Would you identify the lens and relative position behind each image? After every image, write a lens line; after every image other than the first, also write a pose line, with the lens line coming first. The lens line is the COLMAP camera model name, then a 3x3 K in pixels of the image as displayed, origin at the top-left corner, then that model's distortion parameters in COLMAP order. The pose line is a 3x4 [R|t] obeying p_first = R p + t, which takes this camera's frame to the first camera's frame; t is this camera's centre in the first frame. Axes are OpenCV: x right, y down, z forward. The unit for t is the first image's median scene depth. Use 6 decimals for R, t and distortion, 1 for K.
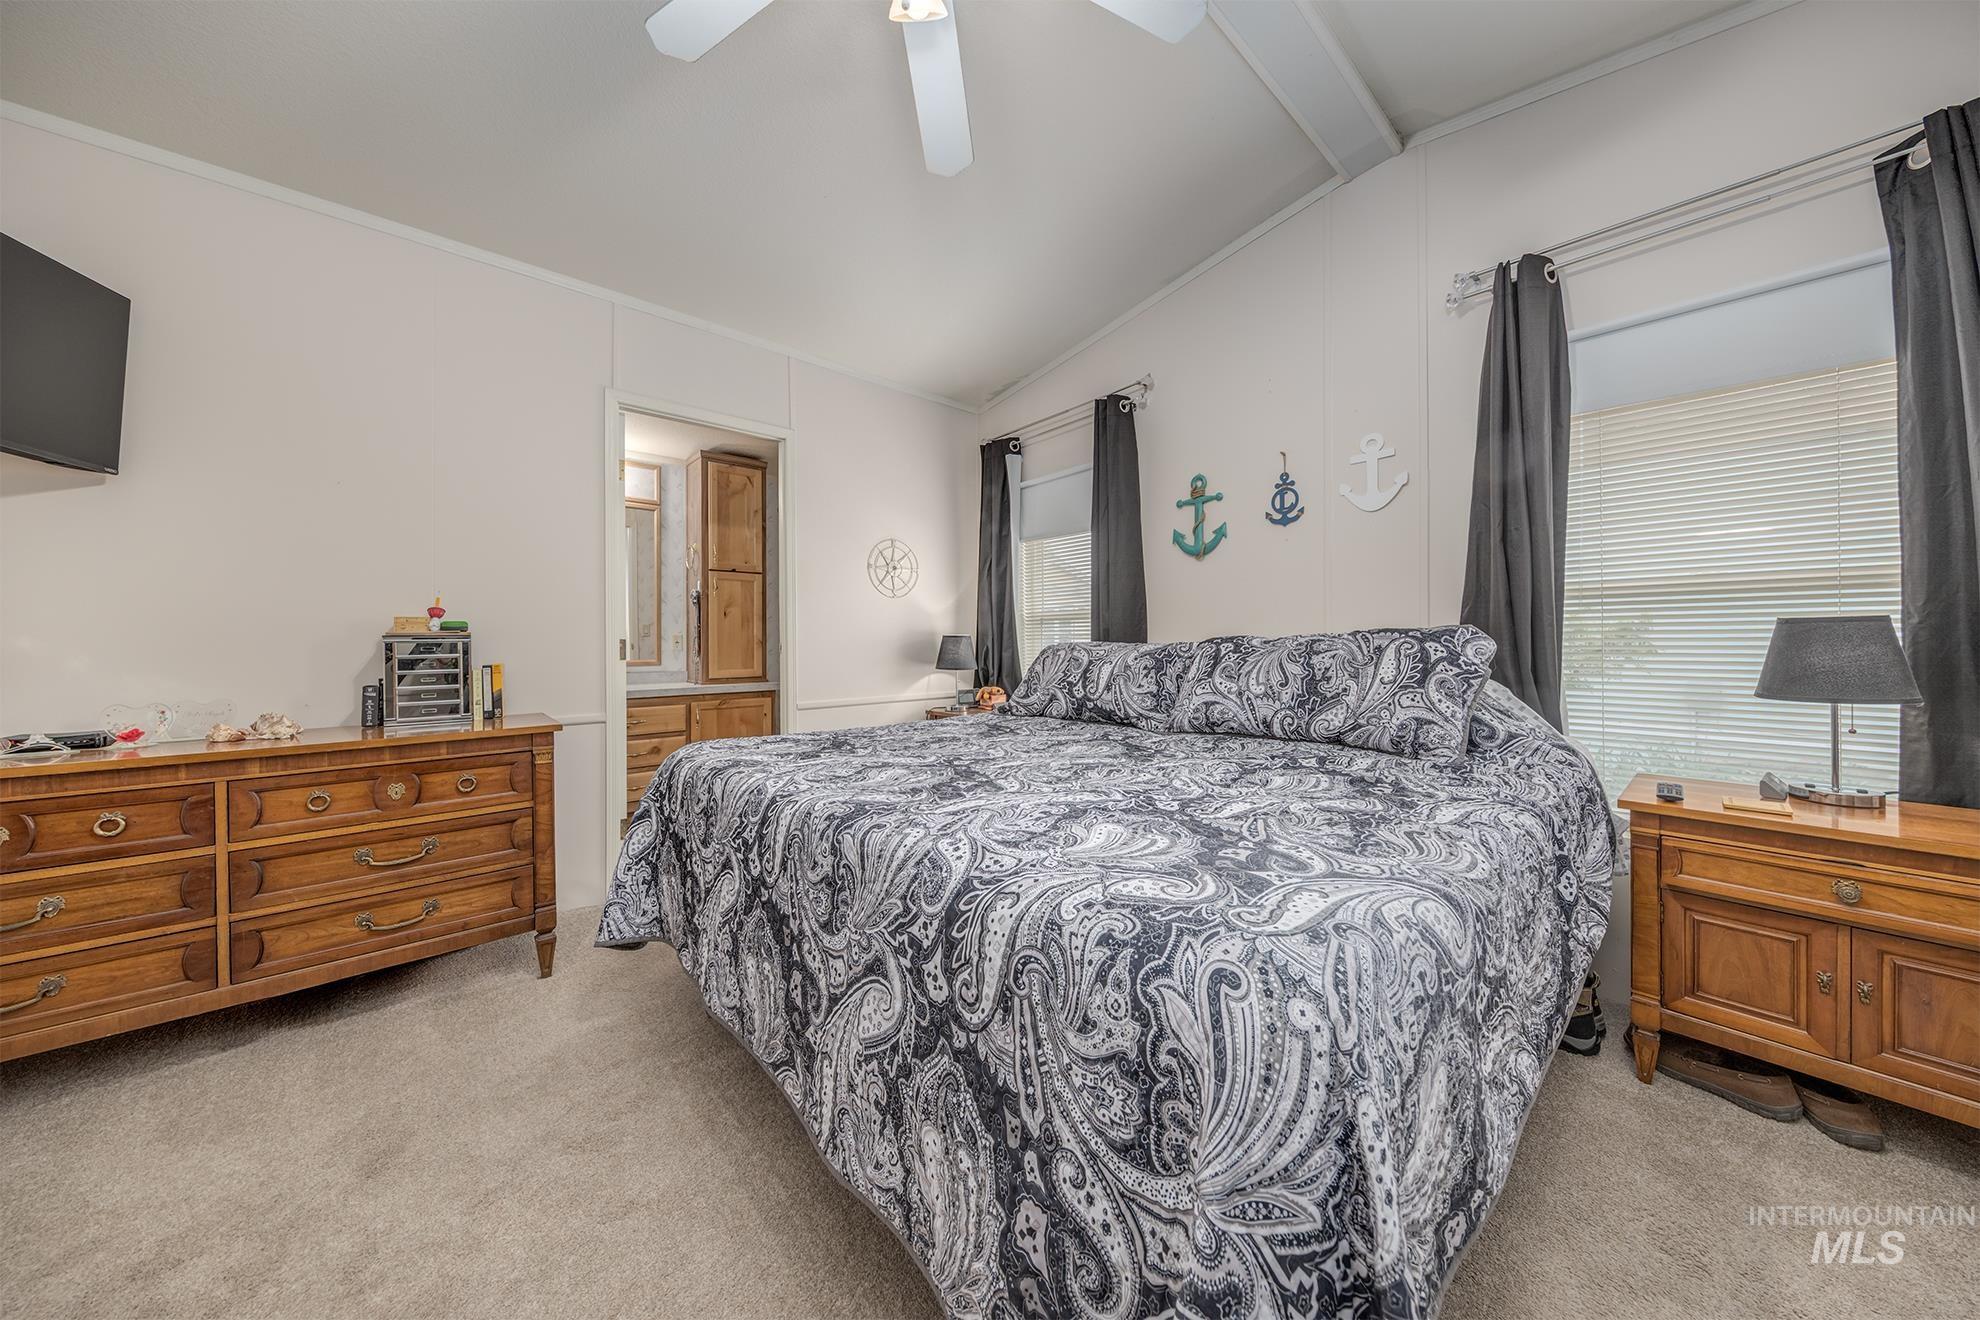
lens RADIAL K [[644.9, 0, 1010.7], [0, 644.9, 619.8], [0, 0, 1]] dist [-0.001411, -0.001773]
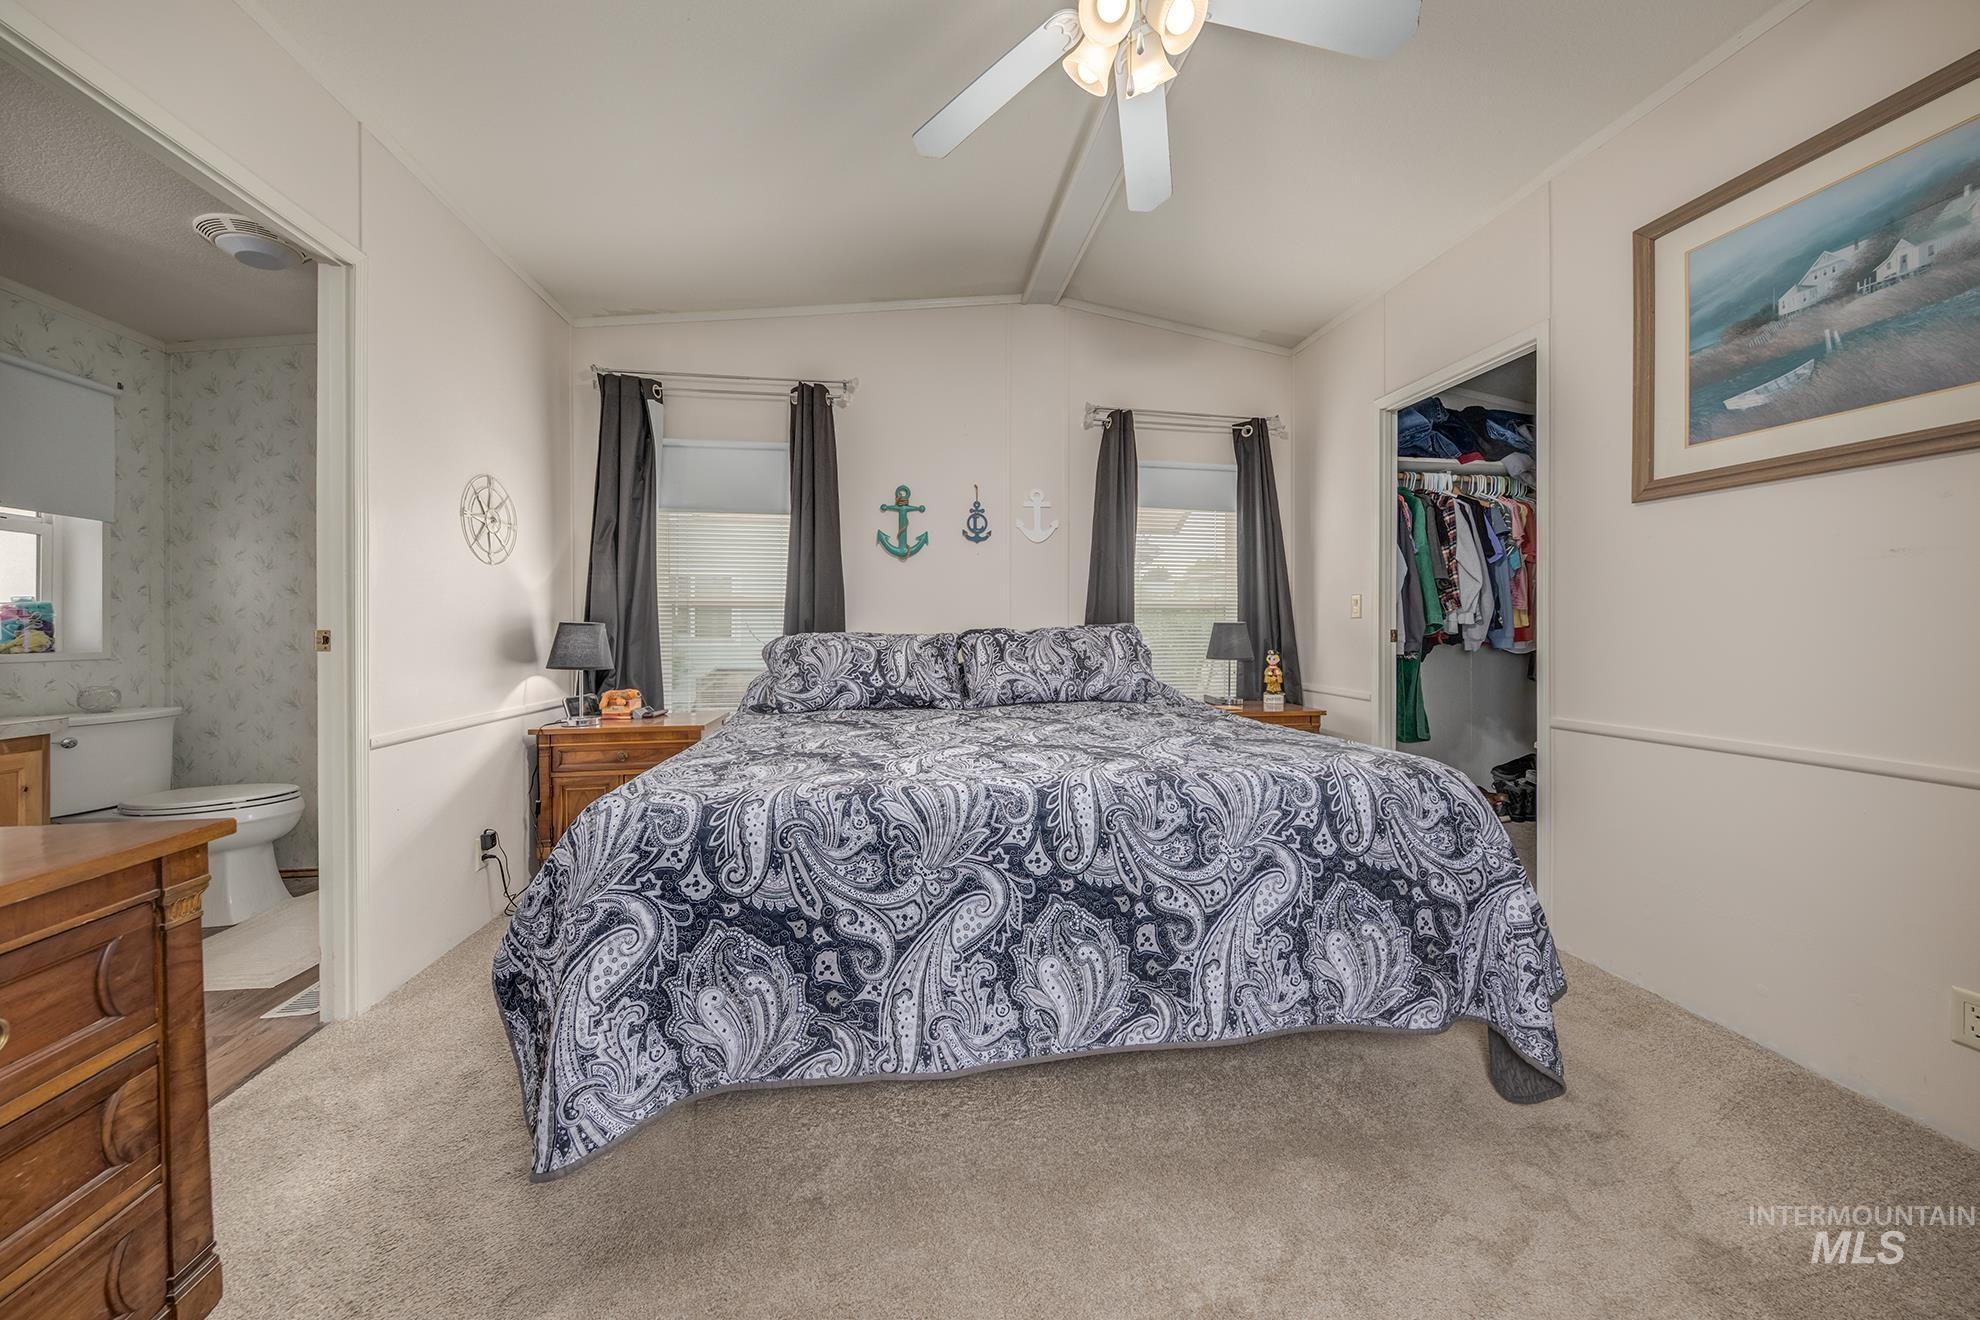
lens RADIAL K [[644.9, 0, 991.3], [0, 644.9, 615.7], [0, 0, 1]] dist [-0.001411, -0.001773]
pose [[0.532189, 0.028550, 0.846144, -0.638355], [-0.031000, 0.999418, -0.014224, 0.016278], [-0.846058, -0.018660, 0.532764, 0.288067]]
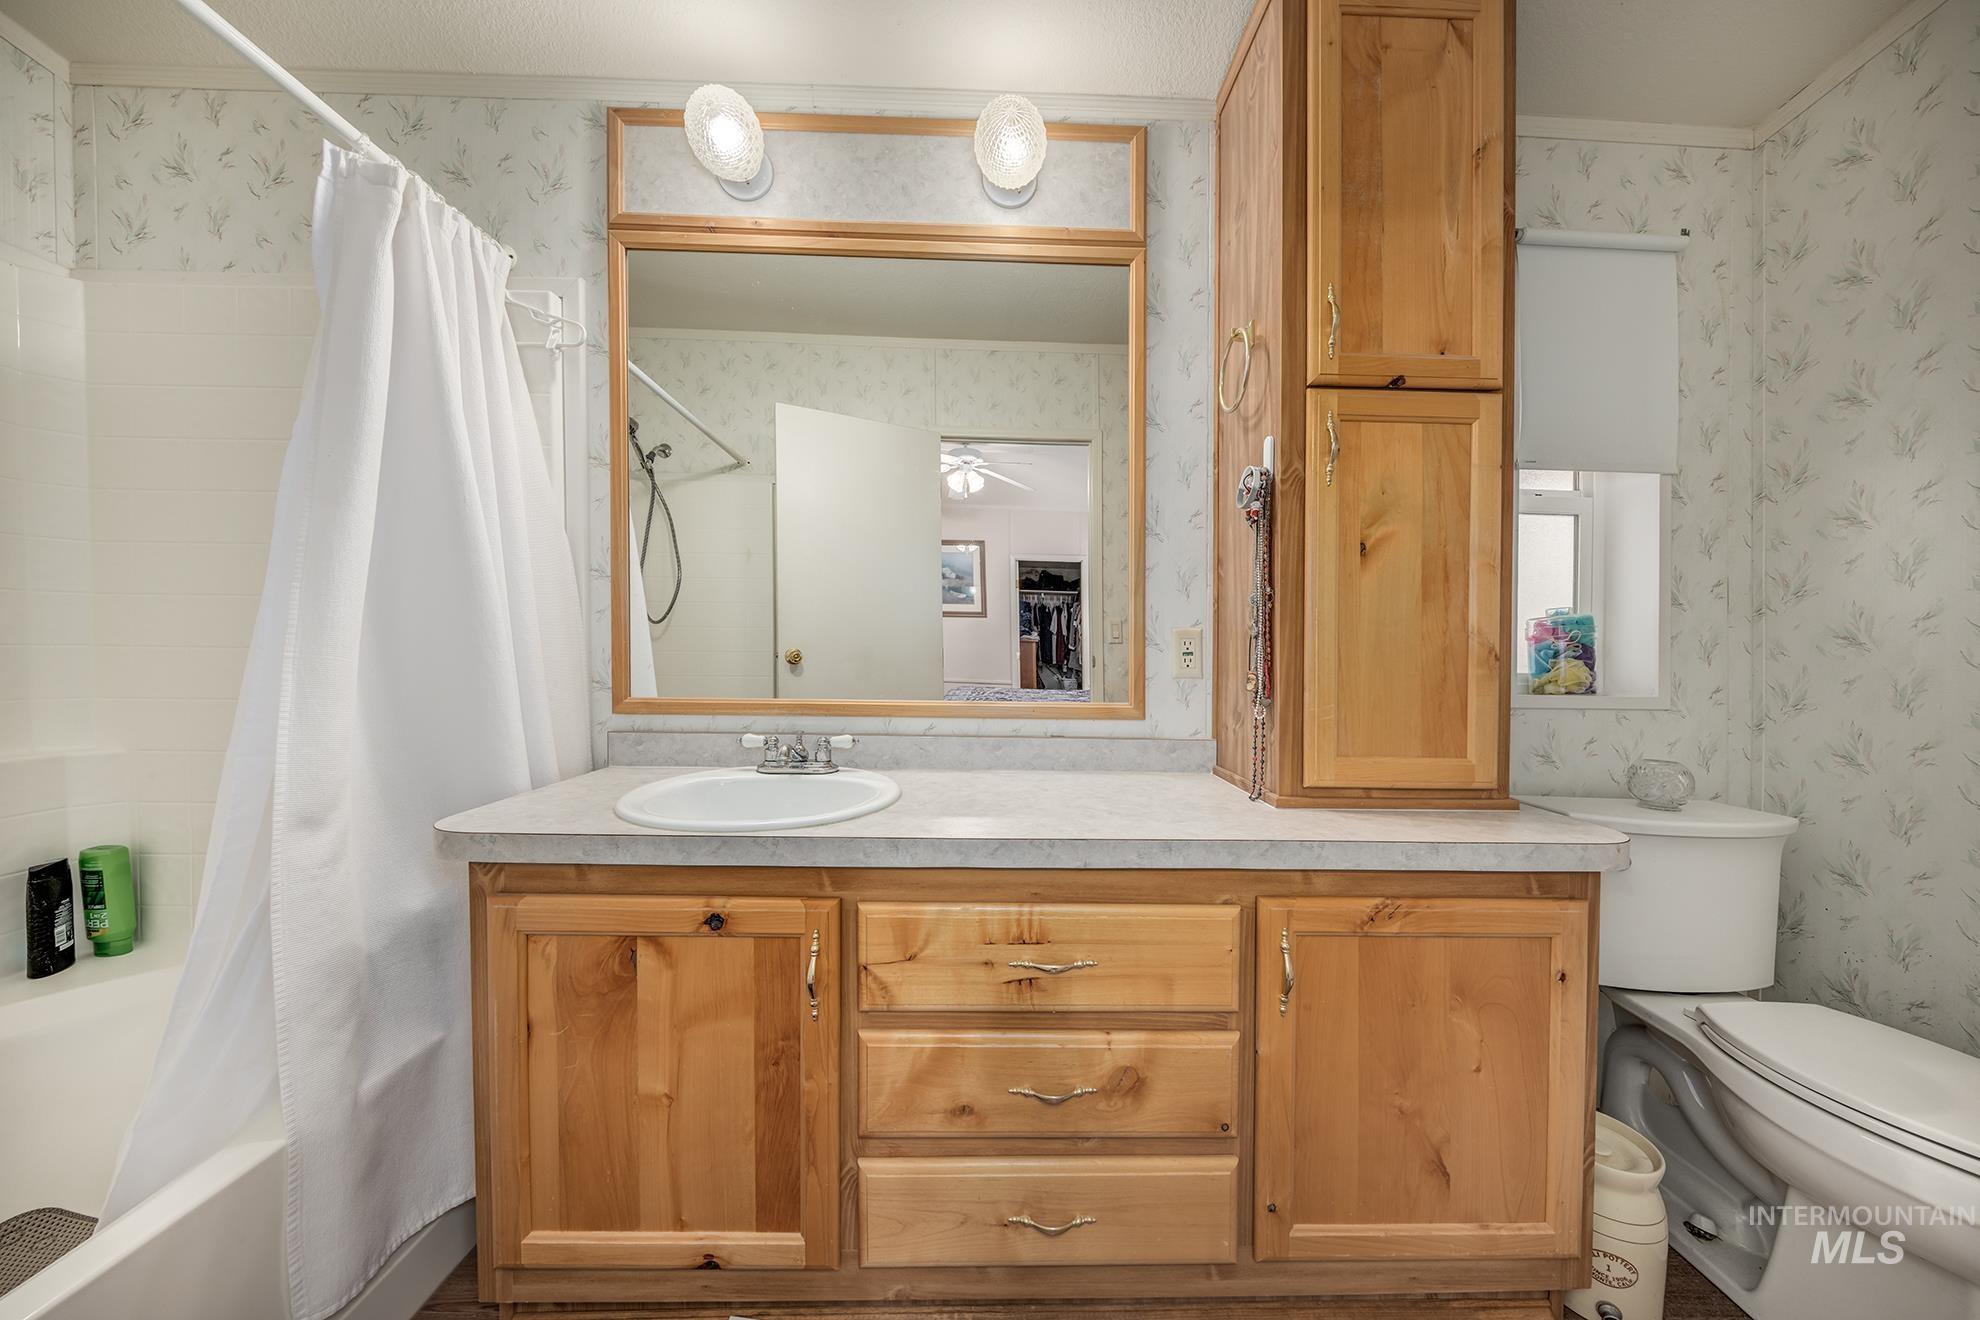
lens RADIAL K [[644.9, 0, 1007.5], [0, 644.9, 670.1], [0, 0, 1]] dist [-0.001411, -0.001773]
pose [[0.775907, 0.033415, -0.629962, -0.625182], [0.001789, 0.998476, 0.055165, 0.042115], [0.630845, -0.043930, 0.774664, 1.125663]]
